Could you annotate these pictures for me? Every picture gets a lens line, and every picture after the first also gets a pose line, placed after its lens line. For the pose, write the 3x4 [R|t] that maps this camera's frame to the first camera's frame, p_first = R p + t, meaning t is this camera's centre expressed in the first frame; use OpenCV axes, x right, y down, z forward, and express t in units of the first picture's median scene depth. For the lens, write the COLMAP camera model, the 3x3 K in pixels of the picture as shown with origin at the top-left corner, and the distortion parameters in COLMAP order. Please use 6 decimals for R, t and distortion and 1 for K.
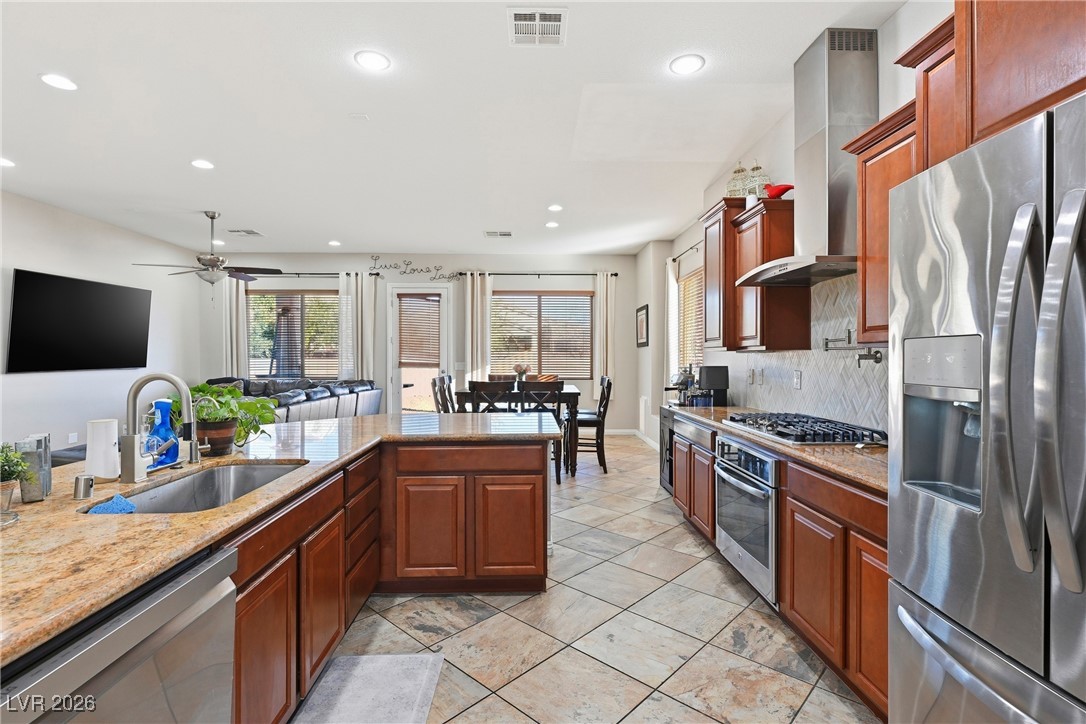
lens RADIAL K [[511.7, 0, 540.5], [0, 511.7, 358.5], [0, 0, 1]] dist [-0.001229, -0.000562]
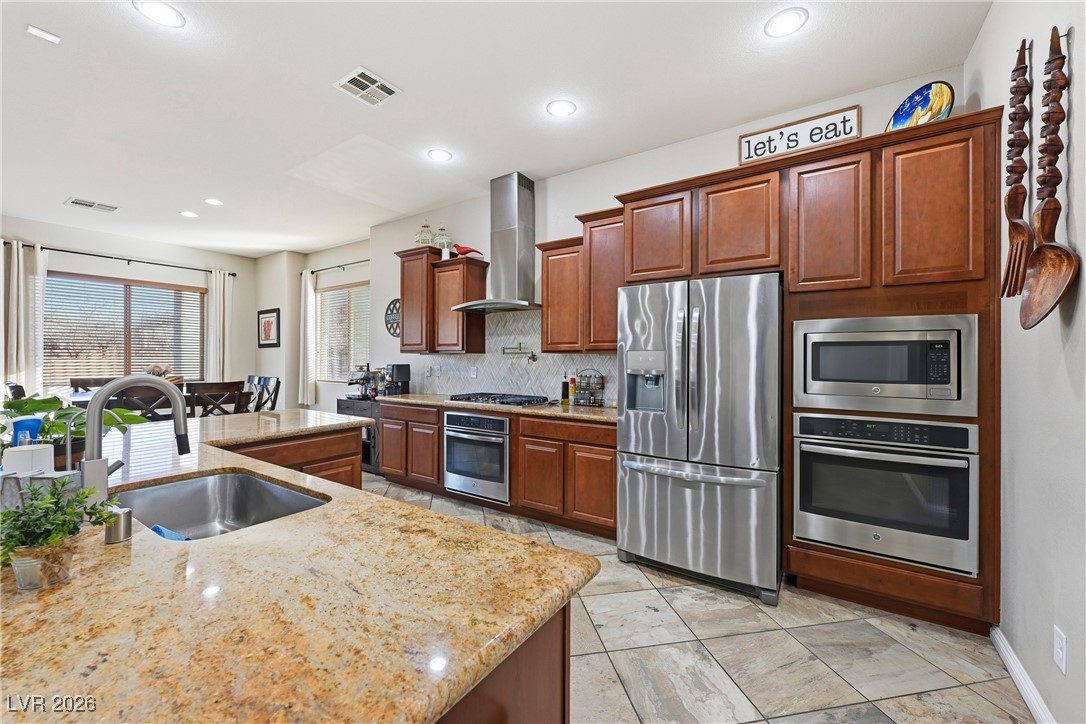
lens RADIAL K [[431.6, 0, 543.1], [0, 431.6, 358.3], [0, 0, 1]] dist [-0.001280, -0.000204]
pose [[0.582263, 0.001853, 0.812999, -0.221957], [-0.000849, 0.999998, -0.001671, 0.000173], [-0.813000, 0.000283, 0.582263, 0.022170]]
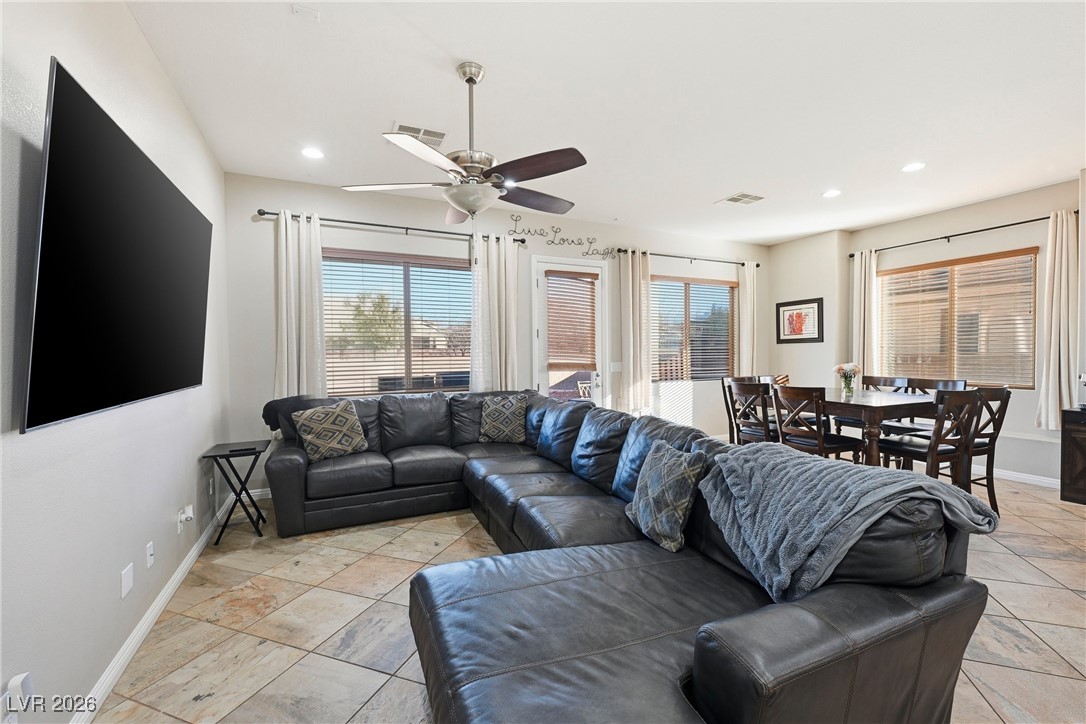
lens RADIAL K [[453.9, 0, 544.6], [0, 453.9, 357.2], [0, 0, 1]] dist [-0.001634, -0.000100]
pose [[0.913208, -0.011445, 0.407334, -0.650099], [0.011666, 0.999930, 0.001941, -0.004298], [-0.407328, 0.002979, 0.913277, 0.483858]]
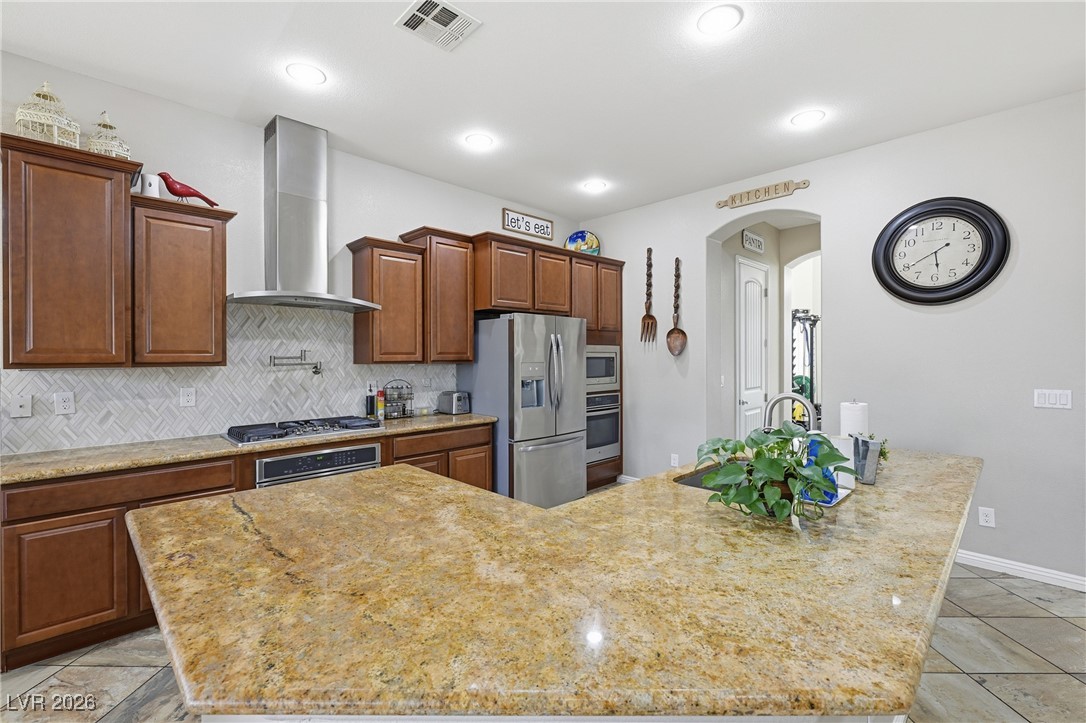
lens RADIAL K [[477.2, 0, 543.0], [0, 477.2, 361.5], [0, 0, 1]] dist [0.000550, 0.000169]
pose [[-0.685145, -0.008785, 0.728354, -0.285190], [0.003441, 0.999877, 0.015296, -0.017054], [-0.728398, 0.012987, -0.685031, 0.540852]]
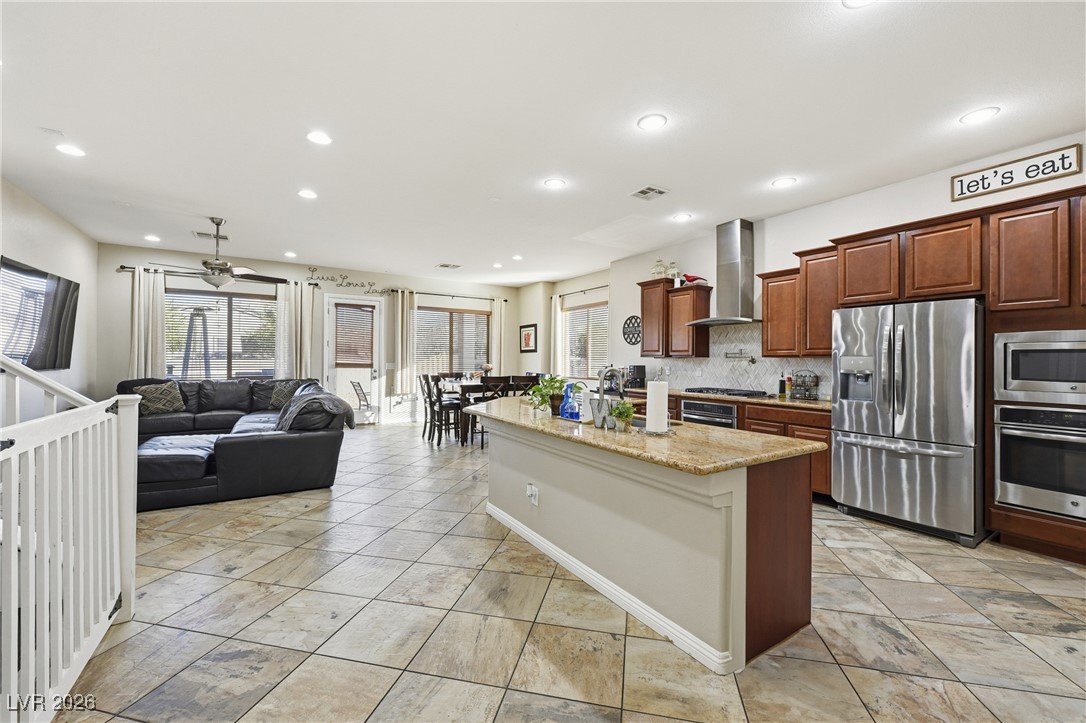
lens RADIAL K [[431.6, 0, 543.1], [0, 431.6, 357.8], [0, 0, 1]] dist [-0.001280, -0.000204]
pose [[0.858276, 0.007881, 0.513128, -0.443795], [-0.004880, 0.999962, -0.007196, 0.000191], [-0.513166, 0.003672, 0.858282, -0.078784]]
